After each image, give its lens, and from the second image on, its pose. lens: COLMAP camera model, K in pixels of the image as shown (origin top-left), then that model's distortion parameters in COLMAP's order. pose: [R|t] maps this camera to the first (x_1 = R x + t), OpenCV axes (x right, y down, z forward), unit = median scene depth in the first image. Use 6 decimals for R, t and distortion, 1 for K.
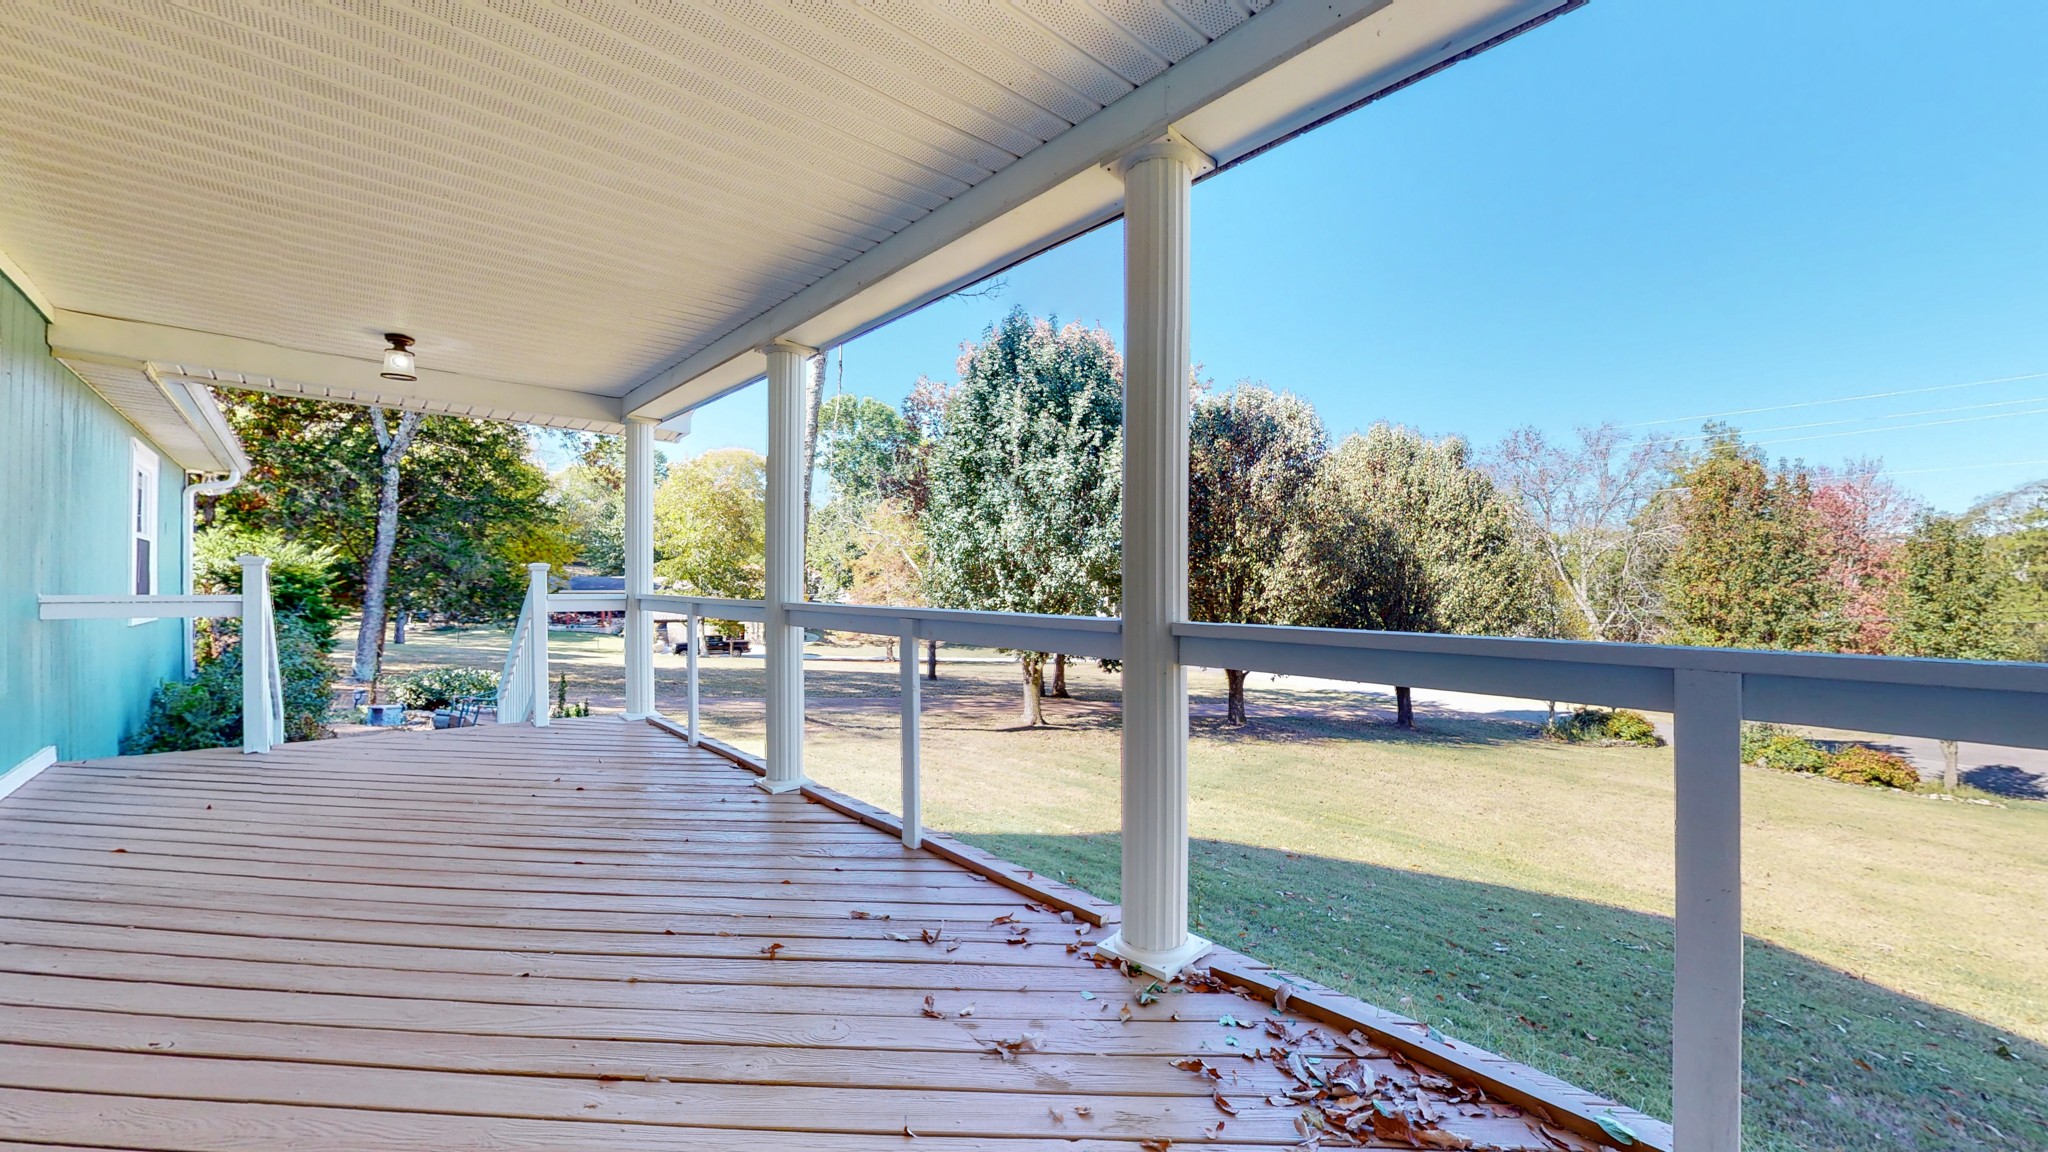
lens RADIAL K [[764.6, 0, 1023.2], [0, 764.6, 577.0], [0, 0, 1]] dist [0.003299, 0.000256]
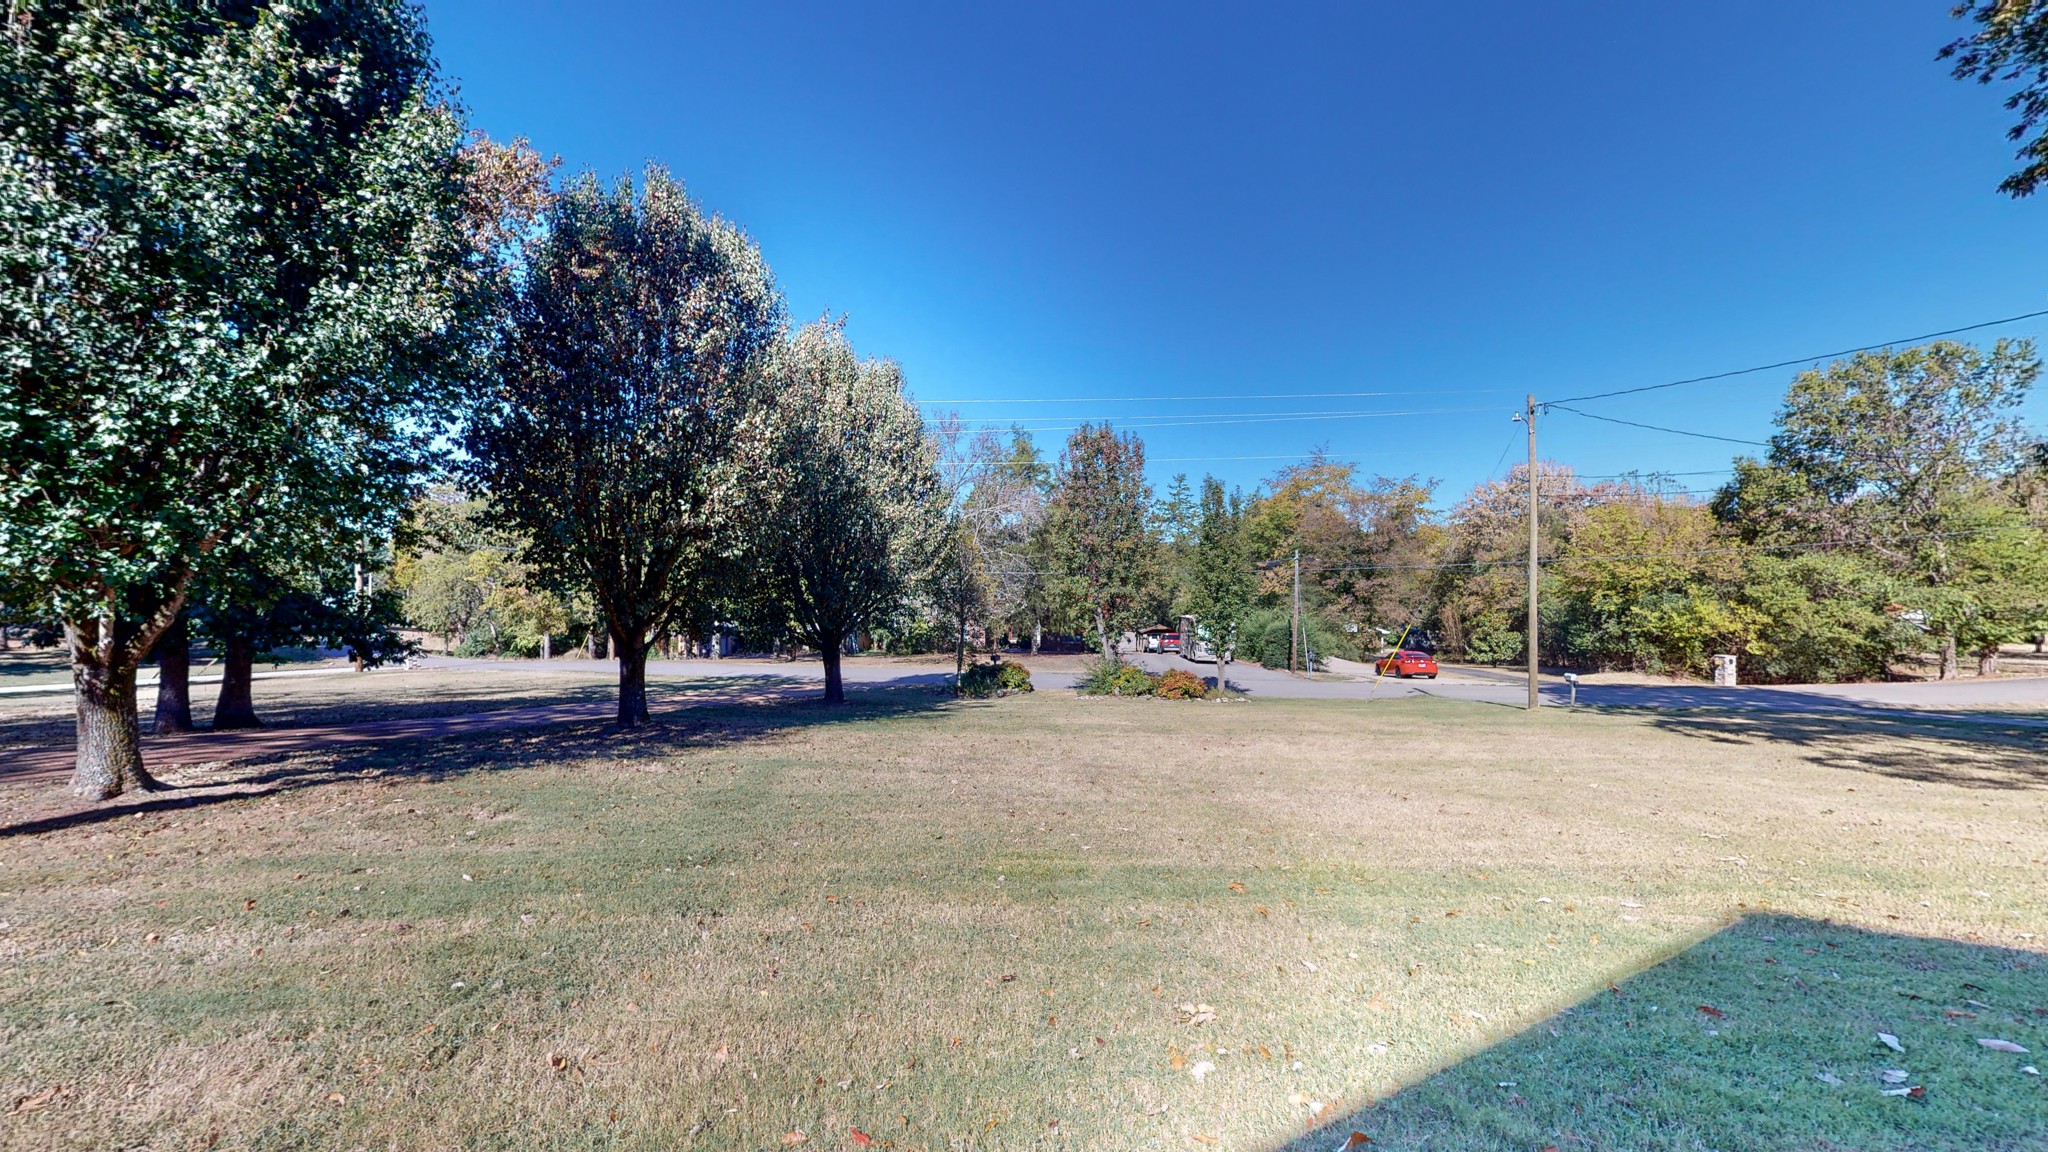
lens RADIAL K [[744.8, 0, 1021.9], [0, 744.8, 574.0], [0, 0, 1]] dist [-0.009168, -0.000150]
pose [[0.665455, 0.000703, 0.746438, 0.034659], [0.001086, 0.999998, -0.001911, 0.066697], [-0.746437, 0.002082, 0.665453, 0.361891]]
